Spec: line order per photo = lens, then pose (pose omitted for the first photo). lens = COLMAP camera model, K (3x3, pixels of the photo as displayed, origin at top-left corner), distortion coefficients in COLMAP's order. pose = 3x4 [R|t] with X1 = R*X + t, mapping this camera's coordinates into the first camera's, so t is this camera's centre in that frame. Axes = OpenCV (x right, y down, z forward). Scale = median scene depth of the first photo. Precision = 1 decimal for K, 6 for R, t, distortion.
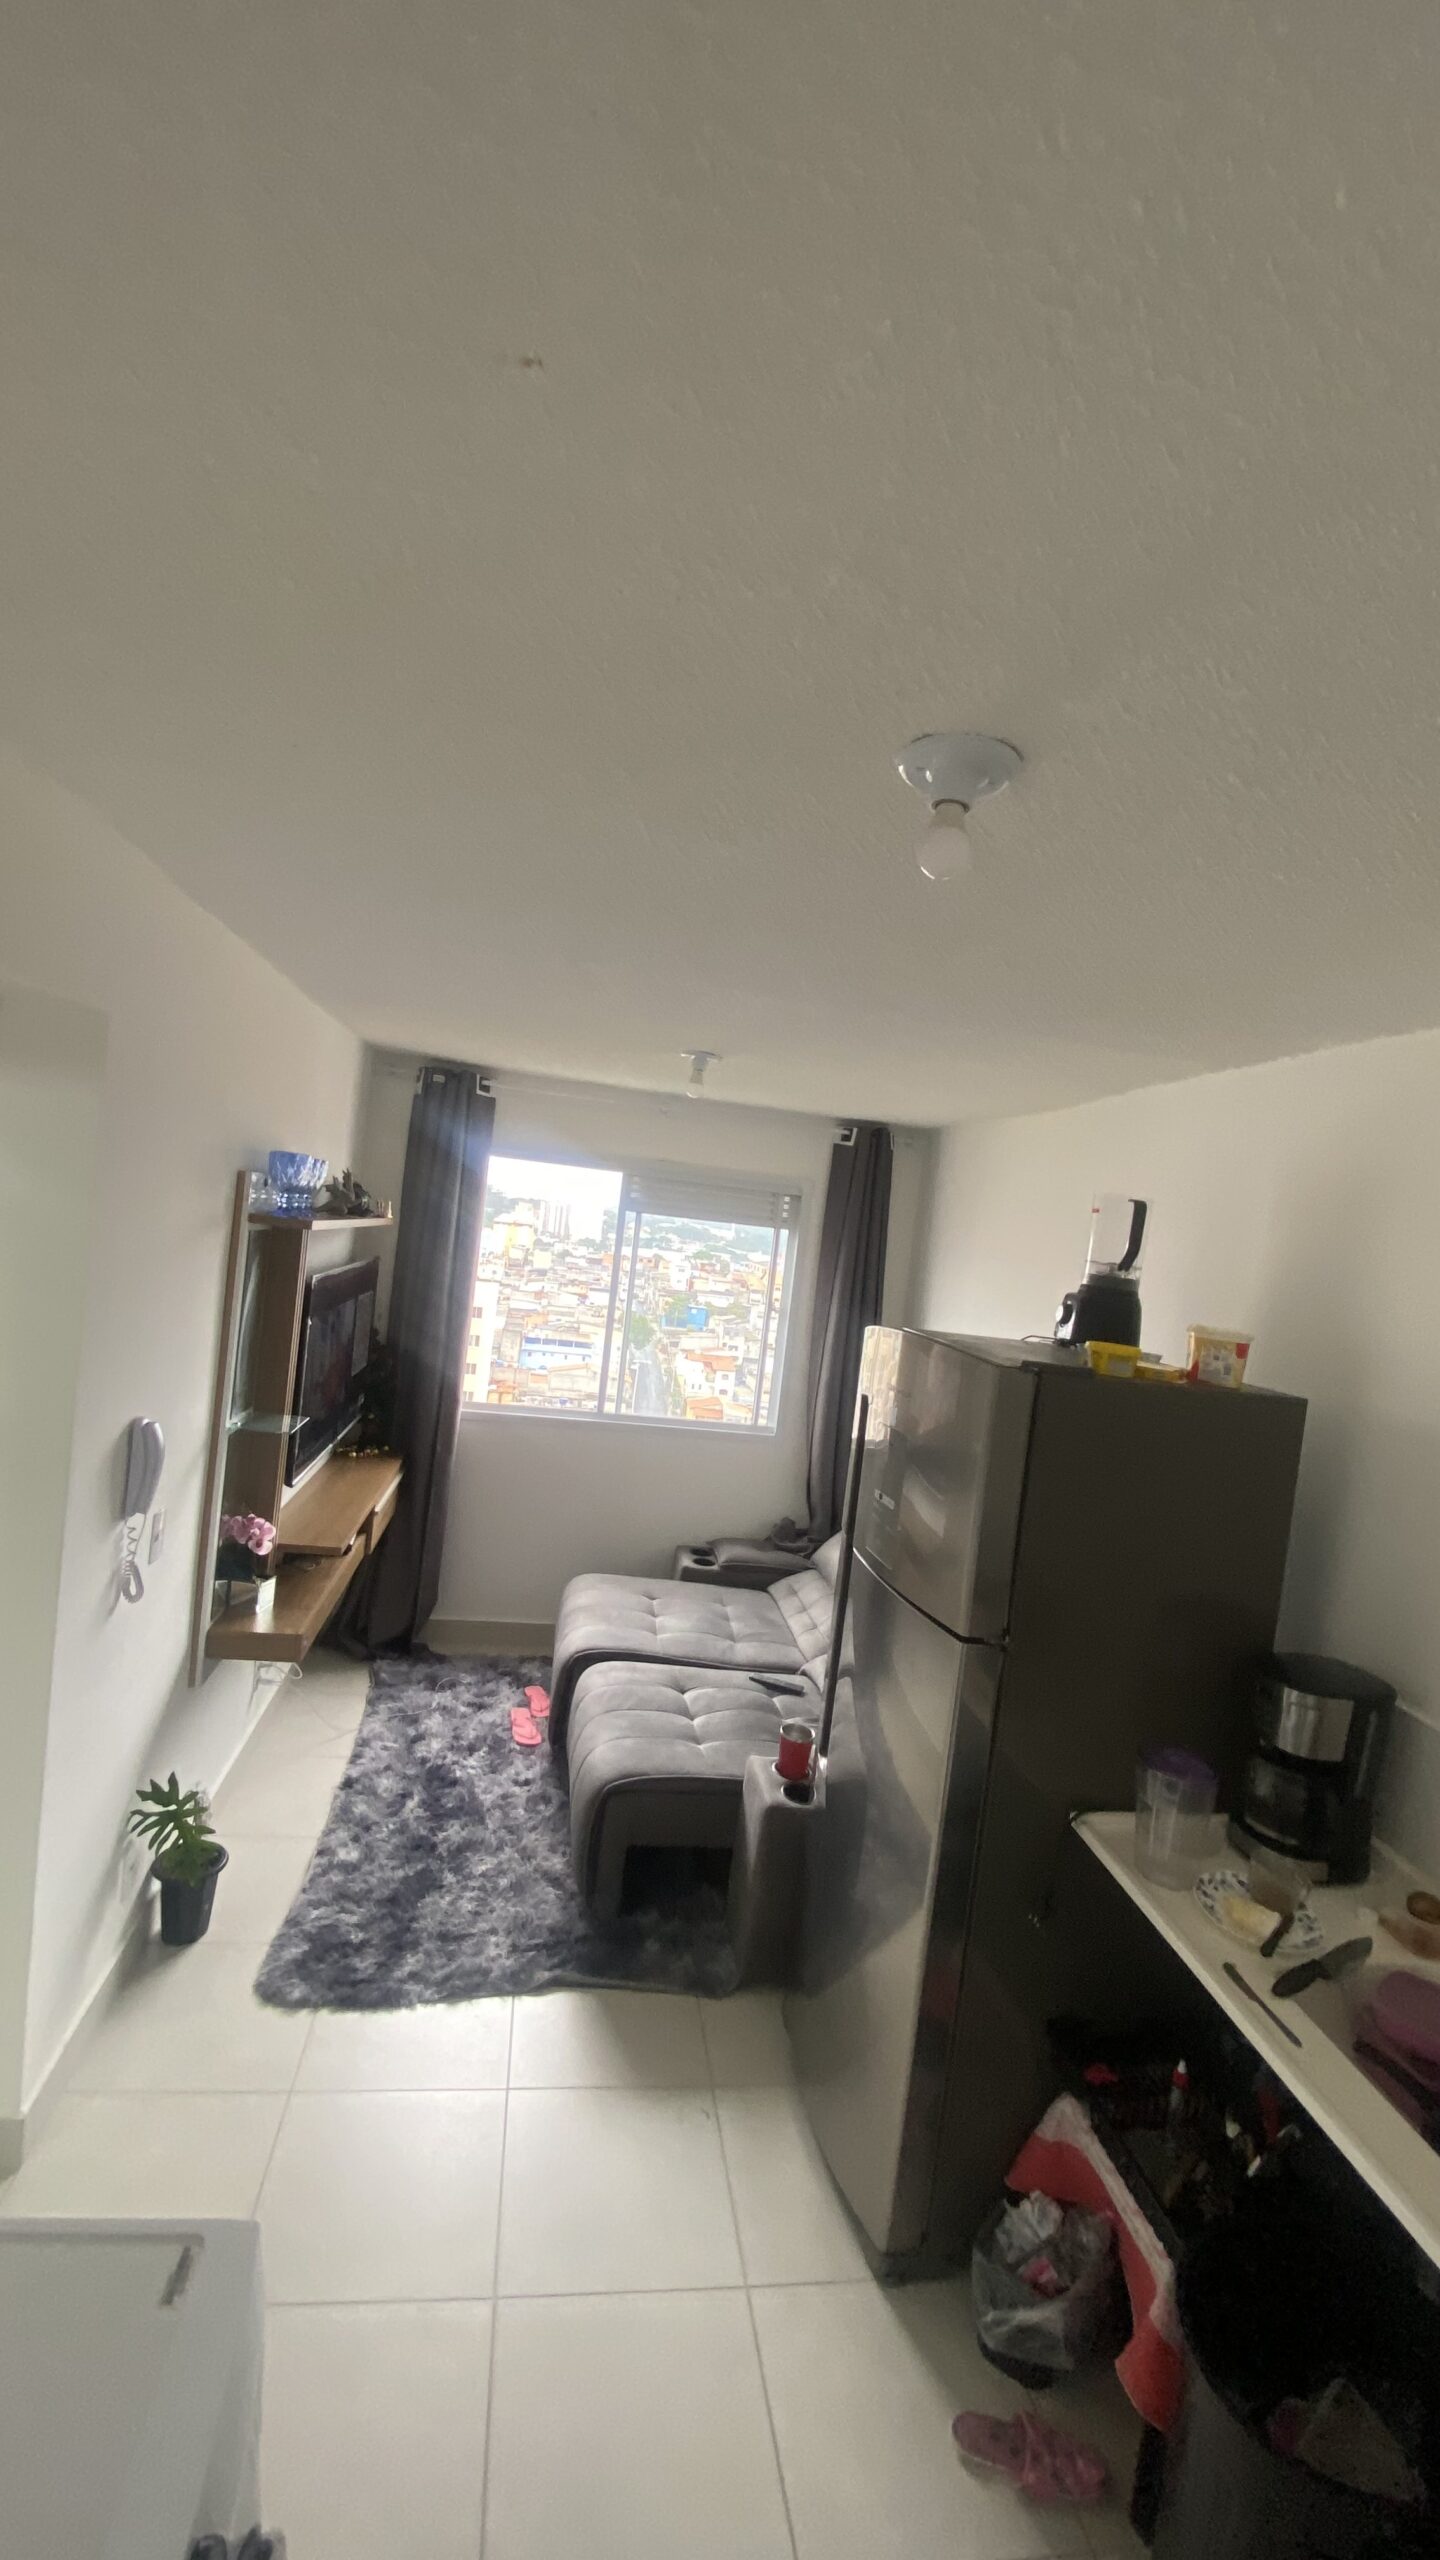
lens RADIAL K [[1045.6, 0, 722.0], [0, 1045.6, 1278.6], [0, 0, 1]] dist [-0.020533, -0.001684]
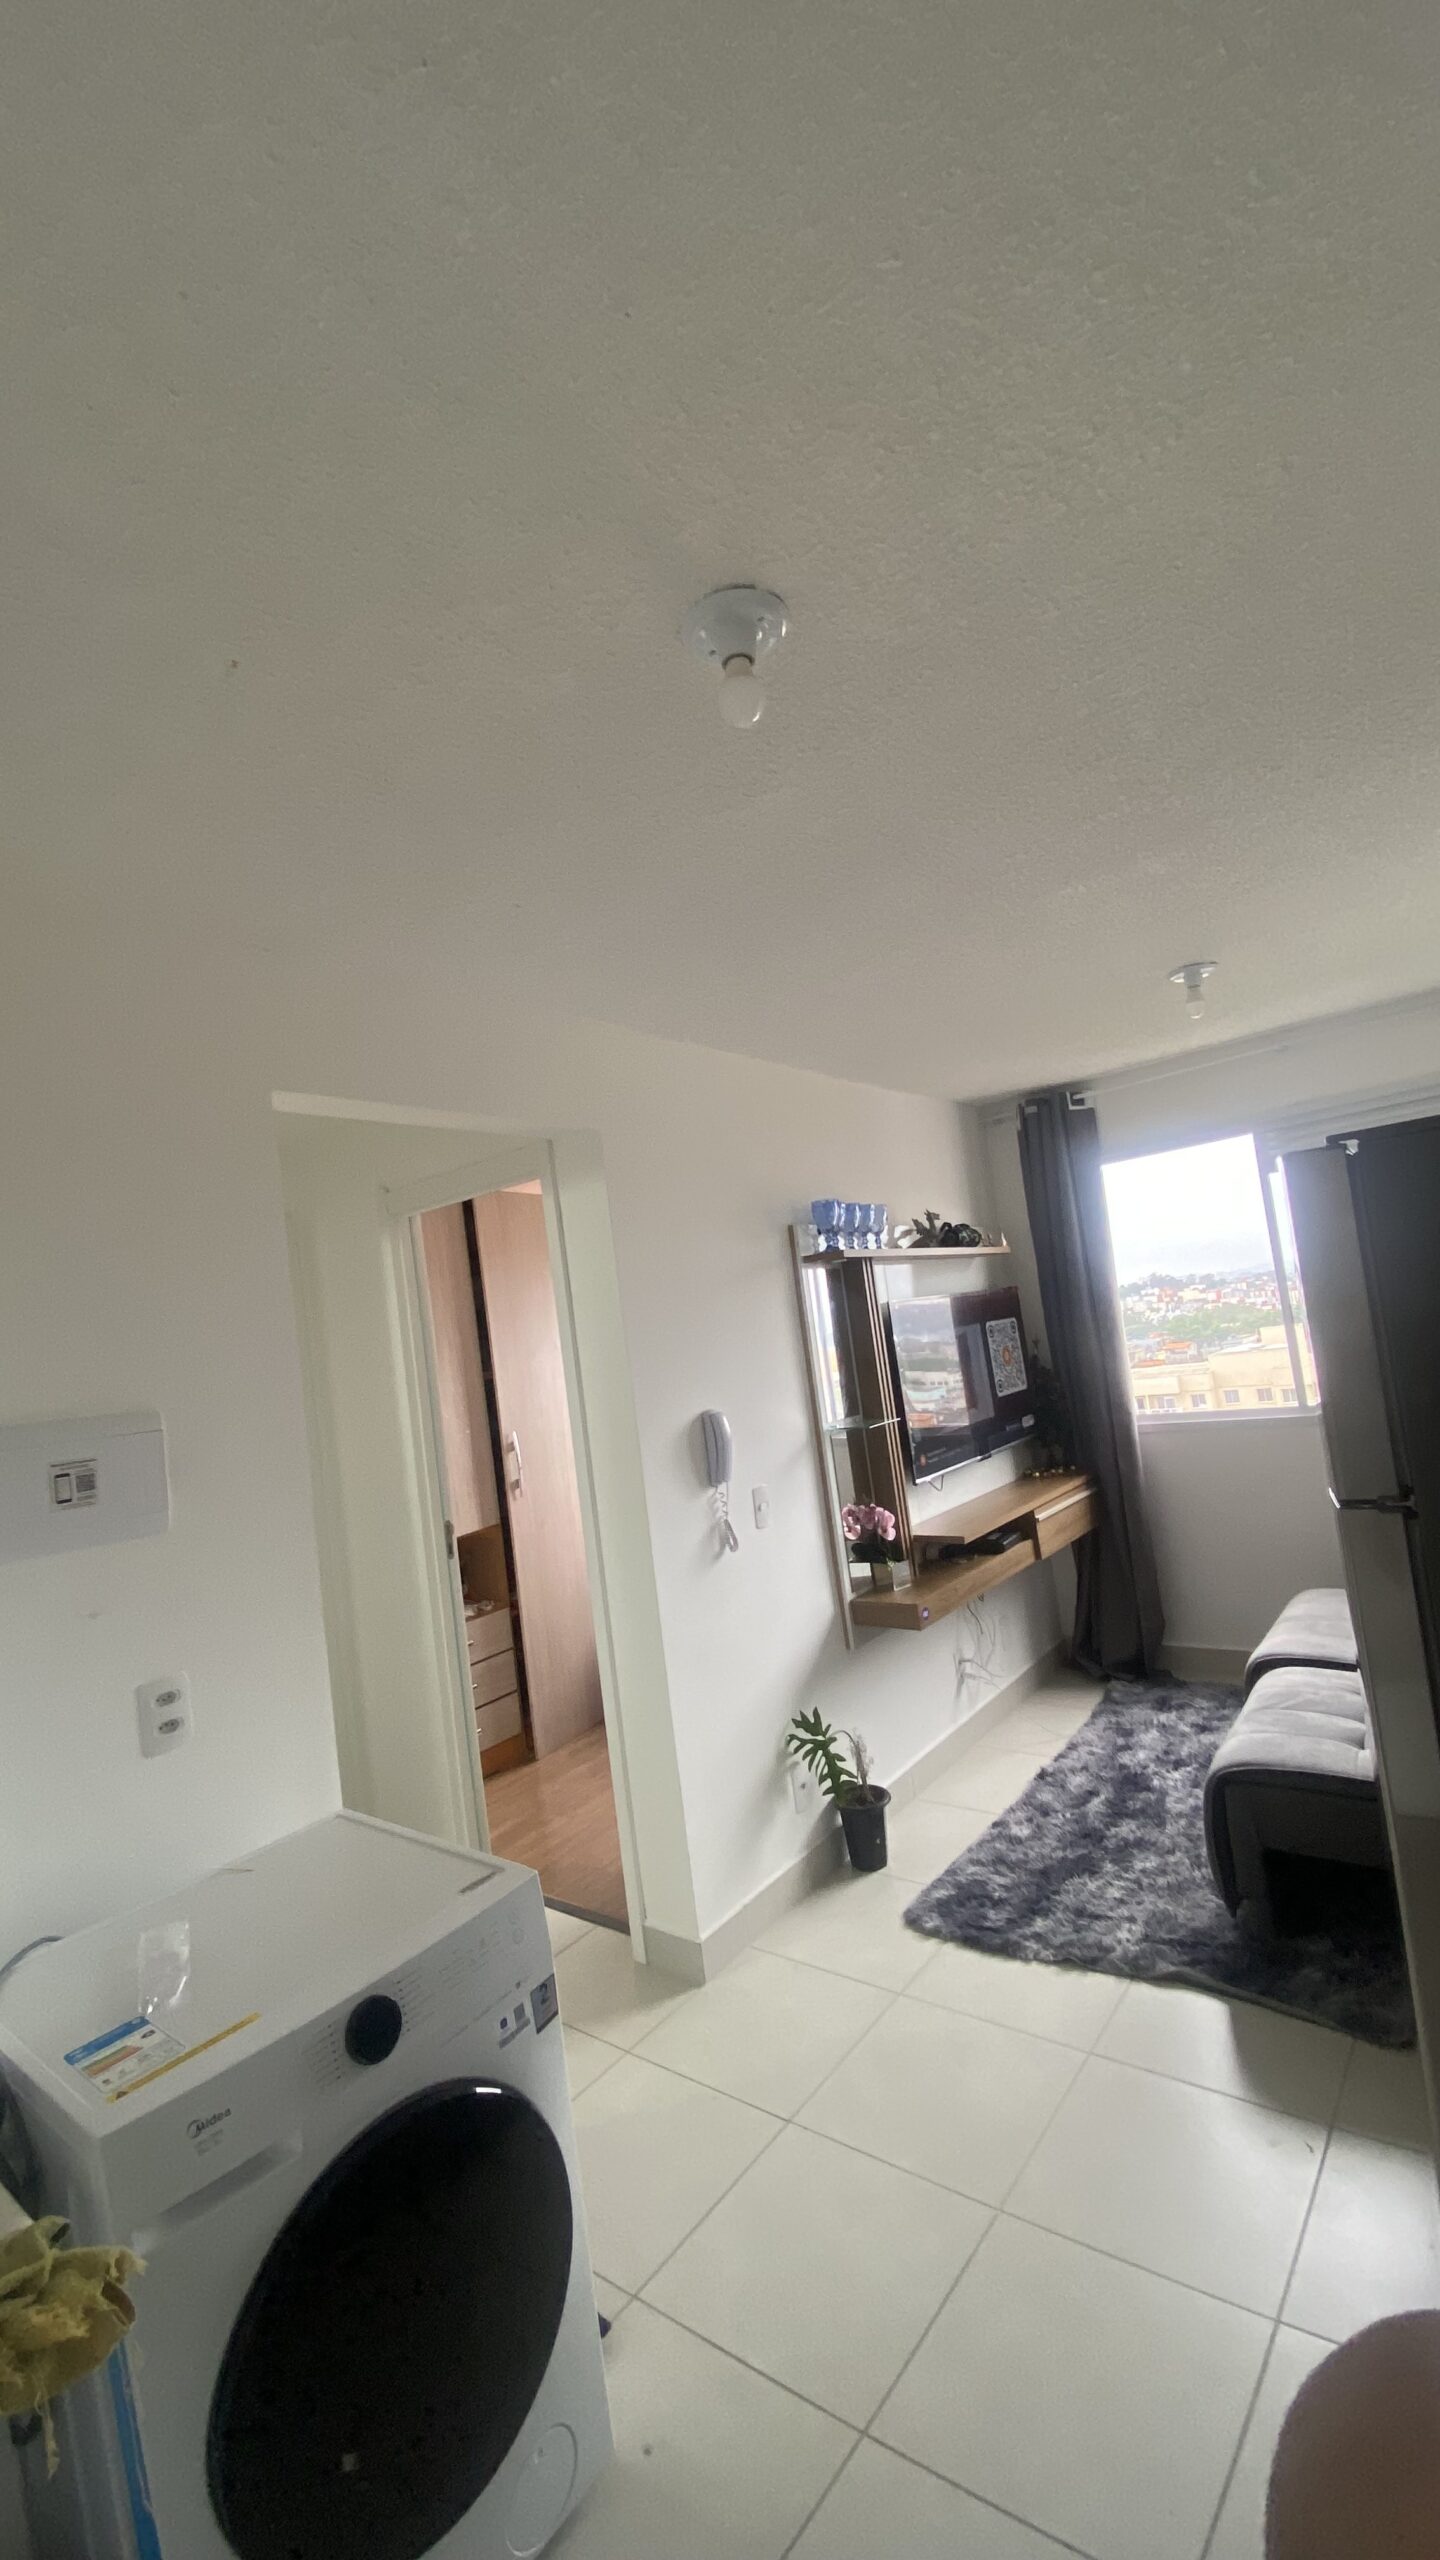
lens RADIAL K [[1045.6, 0, 724.3], [0, 1045.6, 1282.1], [0, 0, 1]] dist [-0.020533, -0.001684]
pose [[0.638205, -0.248218, -0.728754, 0.347542], [0.164384, 0.968704, -0.185988, 0.166978], [0.752112, -0.001097, 0.659035, 0.090163]]
